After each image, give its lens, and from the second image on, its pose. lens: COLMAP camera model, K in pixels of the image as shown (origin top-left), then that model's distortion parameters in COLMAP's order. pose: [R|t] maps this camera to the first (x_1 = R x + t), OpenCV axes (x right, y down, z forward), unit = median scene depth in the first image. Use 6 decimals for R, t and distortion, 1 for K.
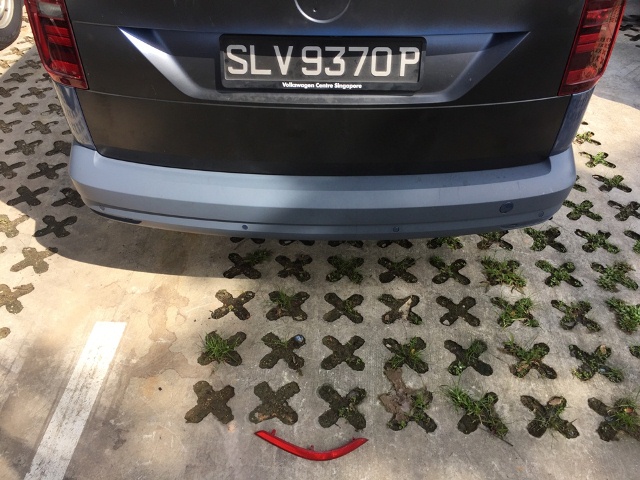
lens RADIAL K [[538.3, 0, 314.6], [0, 538.3, 234.6], [0, 0, 1]] dist [0.101084, -0.135530]
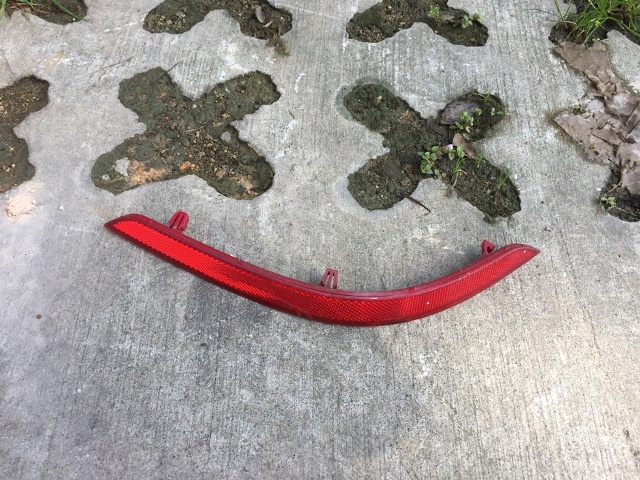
lens RADIAL K [[548.1, 0, 320.0], [0, 548.1, 240.0], [0, 0, 1]] dist [0.094323, -0.131451]
pose [[0.997998, 0.007809, 0.062758, -0.024218], [-0.027278, 0.948446, 0.315762, 0.274898], [-0.057057, -0.316842, 0.946761, 0.714820]]
